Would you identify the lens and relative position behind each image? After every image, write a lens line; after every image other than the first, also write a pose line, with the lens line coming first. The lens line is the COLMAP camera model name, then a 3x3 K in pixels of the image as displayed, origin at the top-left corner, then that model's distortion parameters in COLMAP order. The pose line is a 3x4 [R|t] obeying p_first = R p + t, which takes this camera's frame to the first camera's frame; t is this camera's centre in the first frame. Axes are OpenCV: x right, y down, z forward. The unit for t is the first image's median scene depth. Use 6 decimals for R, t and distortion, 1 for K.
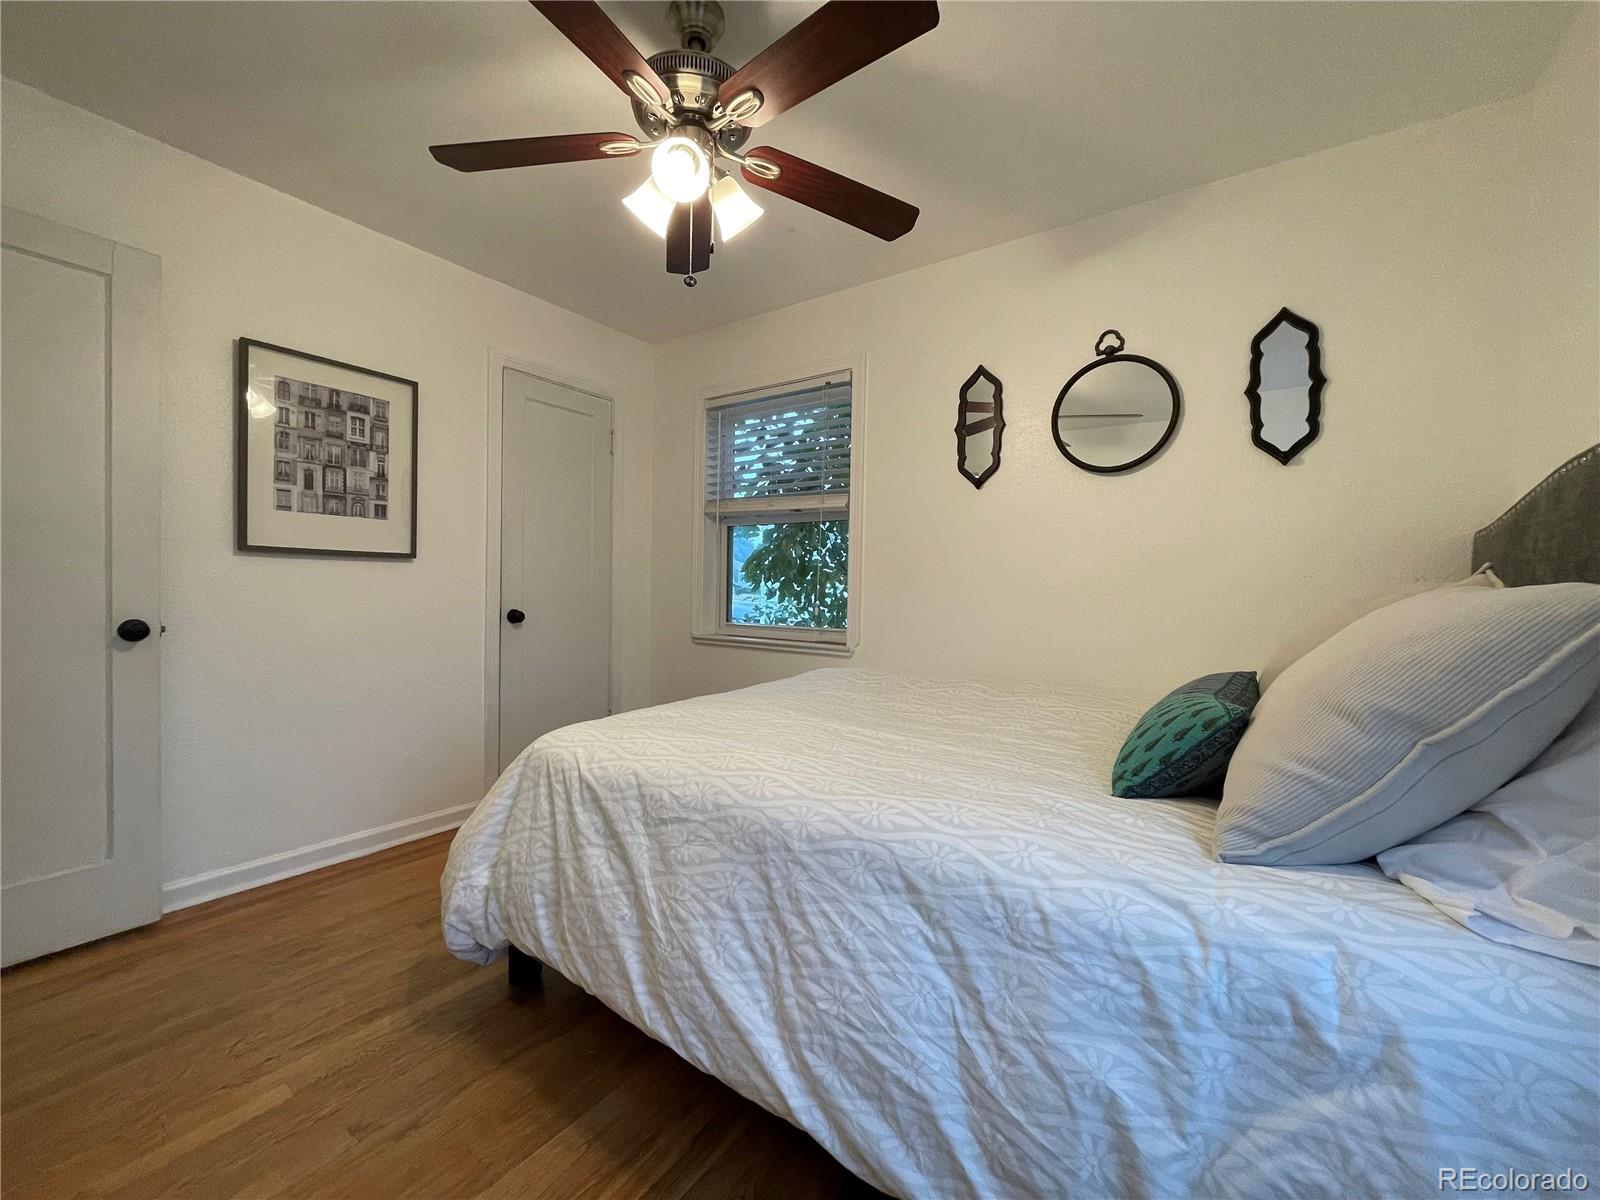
lens RADIAL K [[642.8, 0, 793.3], [0, 642.8, 603.9], [0, 0, 1]] dist [-0.002585, -0.000773]
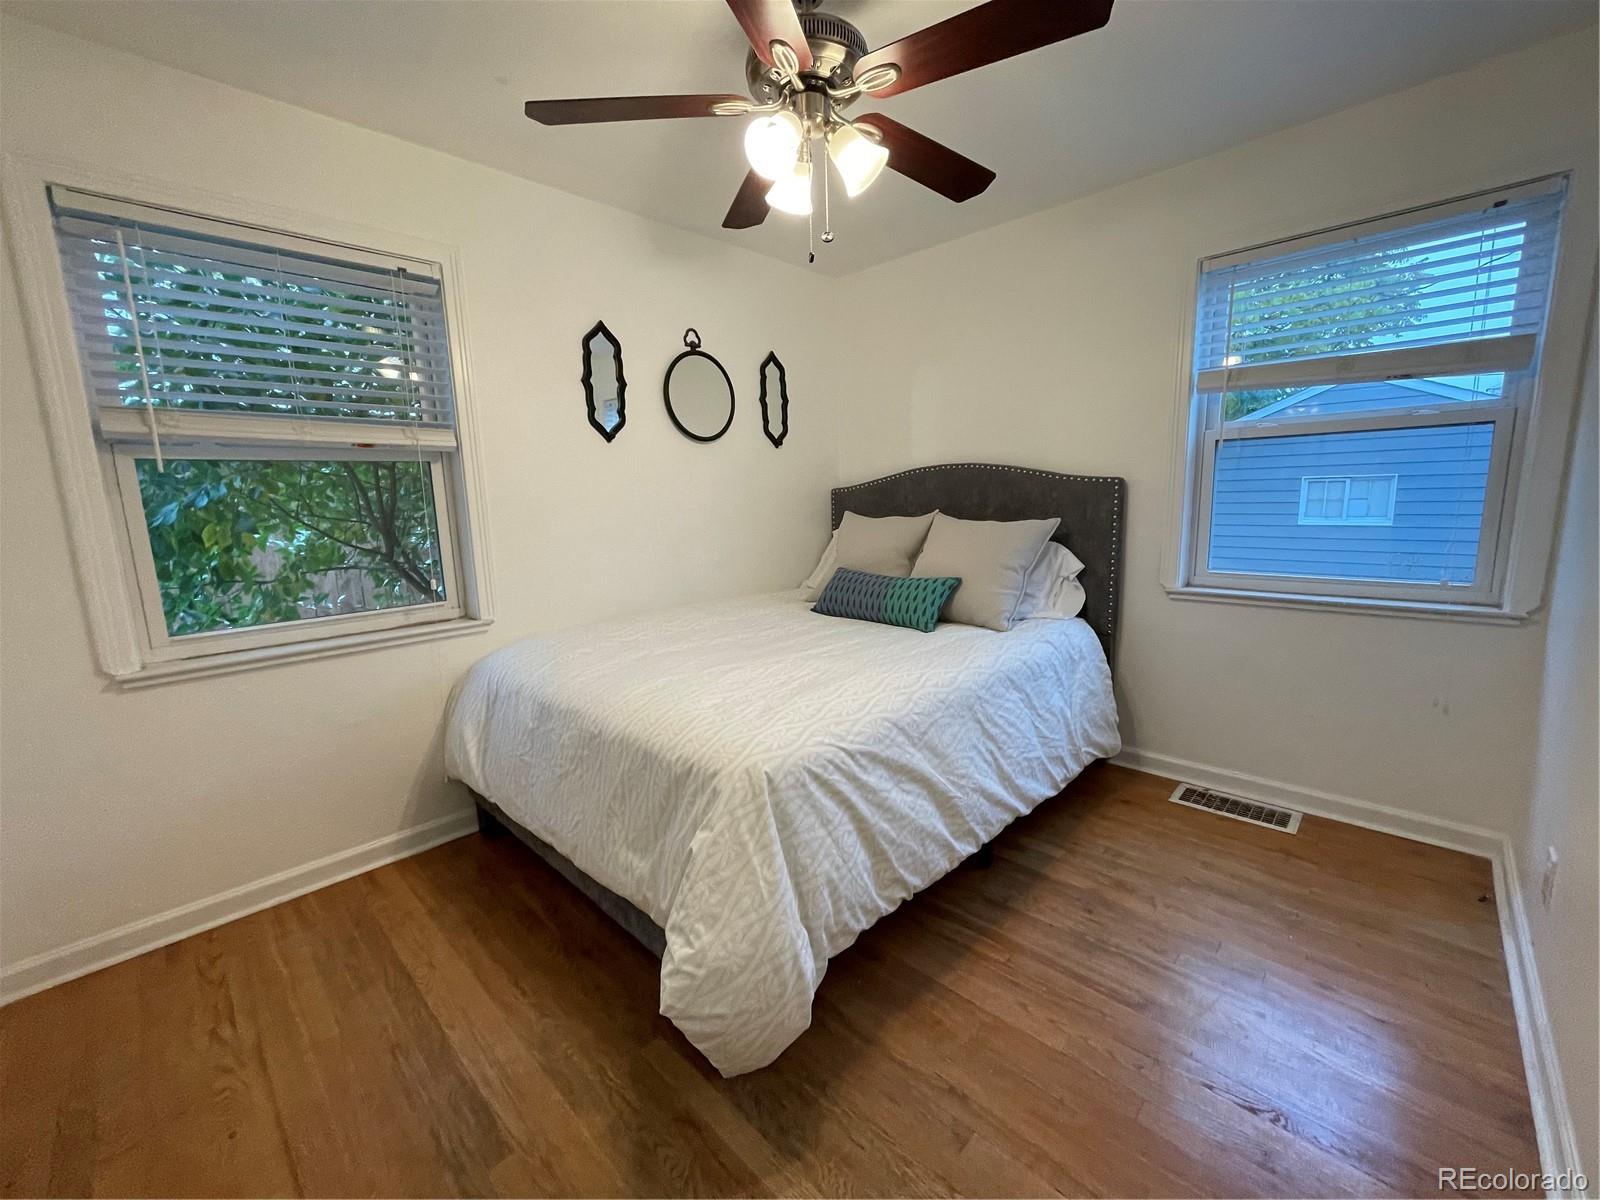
lens RADIAL K [[642.8, 0, 798.7], [0, 642.8, 602.6], [0, 0, 1]] dist [-0.002585, -0.000773]
pose [[0.160358, -0.188835, 0.968828, -1.325681], [0.060538, 0.981563, 0.181297, -0.162787], [-0.985201, 0.029578, 0.168833, 0.919116]]
